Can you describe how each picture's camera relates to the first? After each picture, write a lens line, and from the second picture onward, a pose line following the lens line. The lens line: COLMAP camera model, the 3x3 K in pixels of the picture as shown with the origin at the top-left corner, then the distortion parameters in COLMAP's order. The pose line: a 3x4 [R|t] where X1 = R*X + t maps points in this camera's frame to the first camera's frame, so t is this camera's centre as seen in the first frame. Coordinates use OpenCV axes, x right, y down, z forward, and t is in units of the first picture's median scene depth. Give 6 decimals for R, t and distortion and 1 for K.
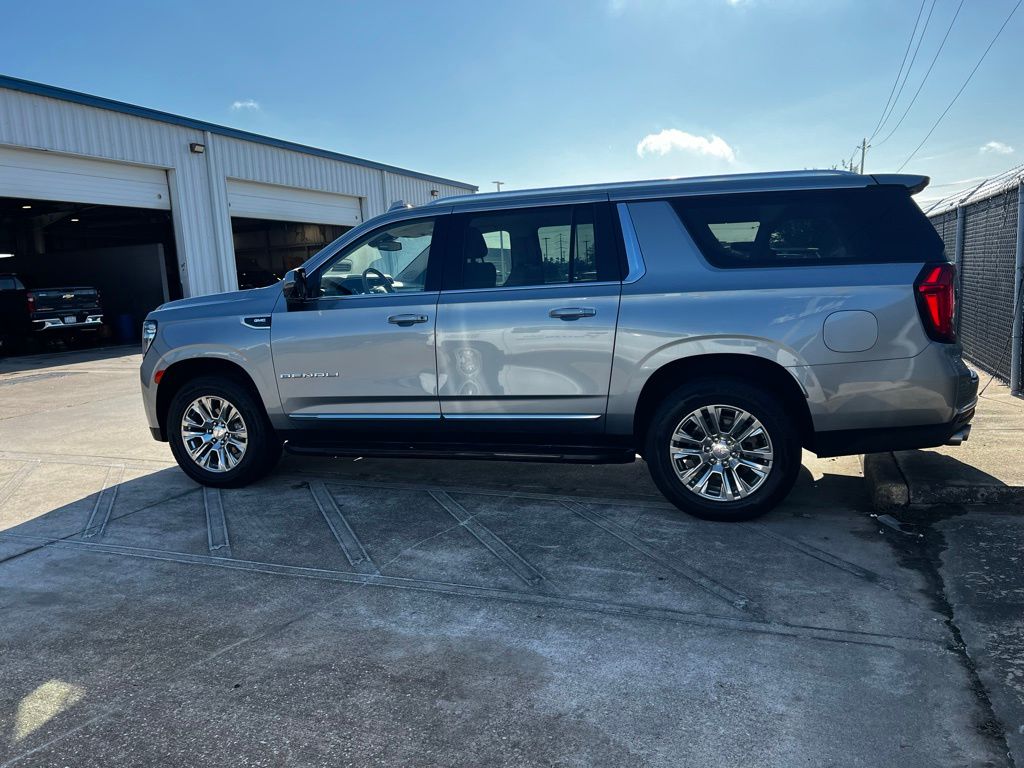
lens RADIAL K [[816.3, 0, 531.5], [0, 816.3, 385.8], [0, 0, 1]] dist [0.054924, -0.063900]
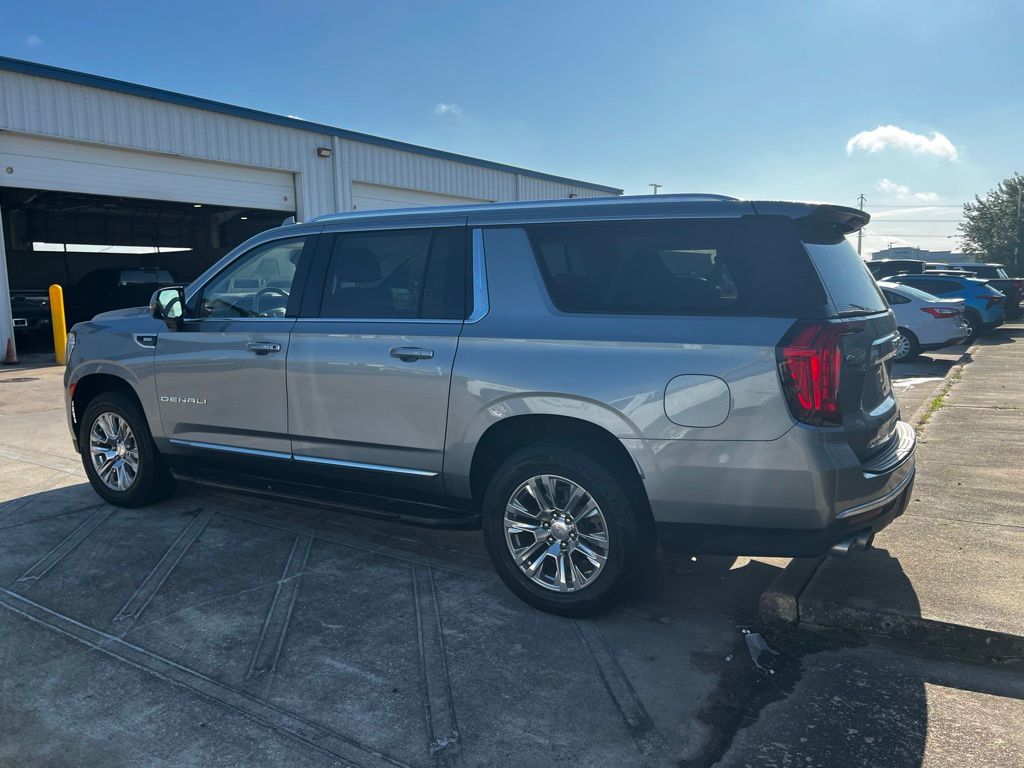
lens RADIAL K [[816.3, 0, 531.5], [0, 816.3, 385.8], [0, 0, 1]] dist [0.054924, -0.063900]
pose [[0.972752, 0.063443, -0.223000, 0.366467], [-0.063439, 0.997960, 0.007192, -0.068228], [0.223001, 0.007151, 0.974792, 0.178927]]
